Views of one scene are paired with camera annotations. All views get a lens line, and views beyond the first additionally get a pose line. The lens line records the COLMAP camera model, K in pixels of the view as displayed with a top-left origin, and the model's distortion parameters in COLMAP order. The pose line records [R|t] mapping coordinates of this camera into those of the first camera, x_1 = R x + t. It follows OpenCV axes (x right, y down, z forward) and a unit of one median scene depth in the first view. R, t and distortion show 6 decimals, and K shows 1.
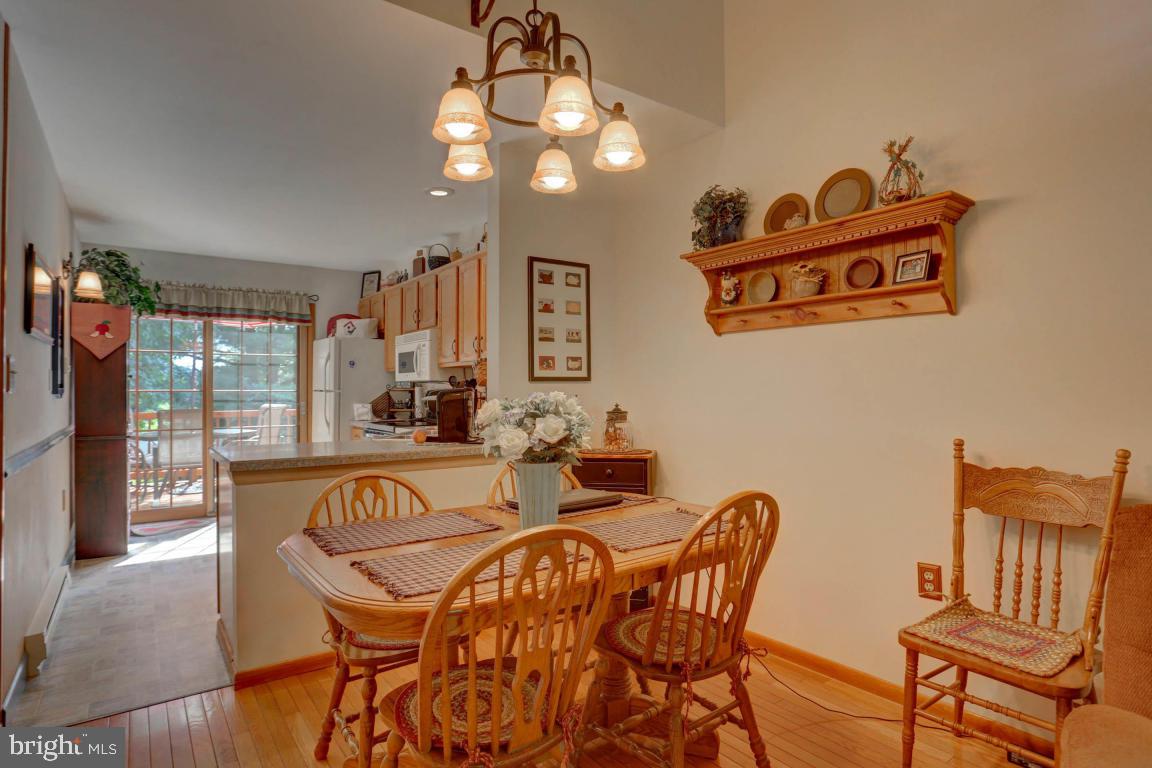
lens RADIAL K [[603.0, 0, 579.5], [0, 603.0, 384.7], [0, 0, 1]] dist [-0.055735, 0.019384]
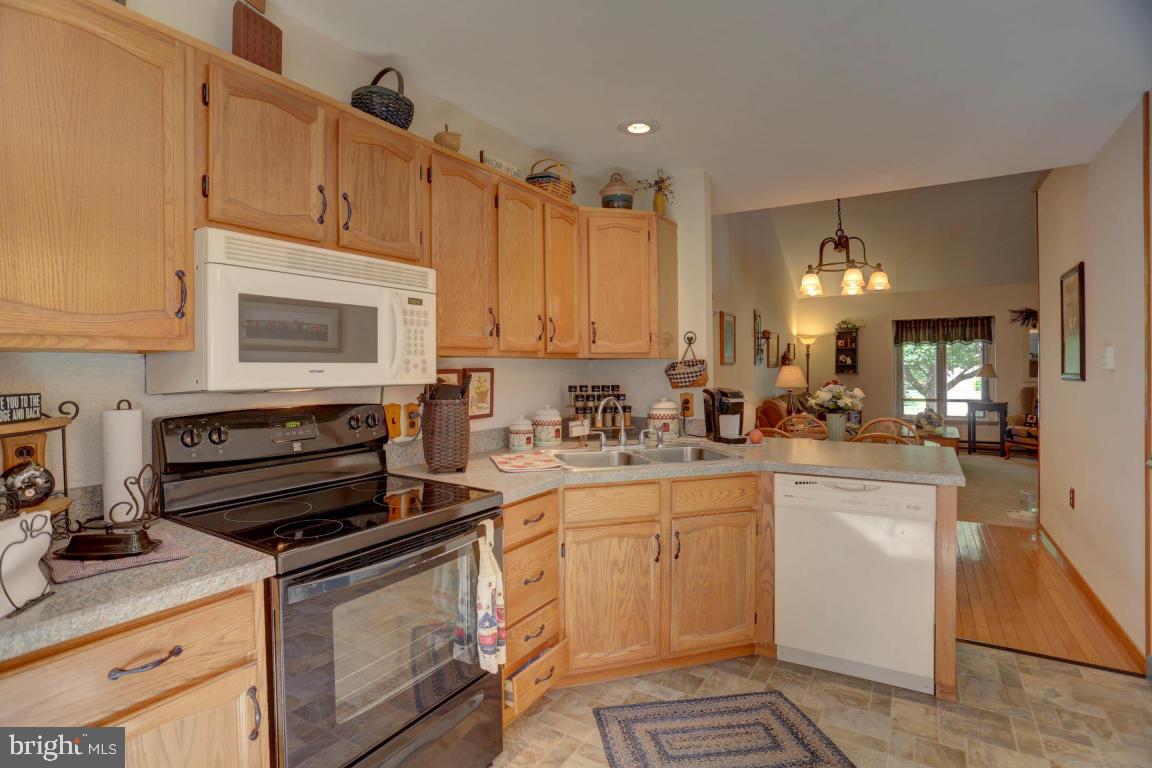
lens RADIAL K [[566.0, 0, 604.2], [0, 566.0, 372.1], [0, 0, 1]] dist [-0.063572, 0.021864]
pose [[-0.389638, 0.001145, 0.920968, -0.814334], [0.001028, 0.999999, -0.000808, -0.018512], [-0.920968, 0.000632, -0.389639, 1.246158]]
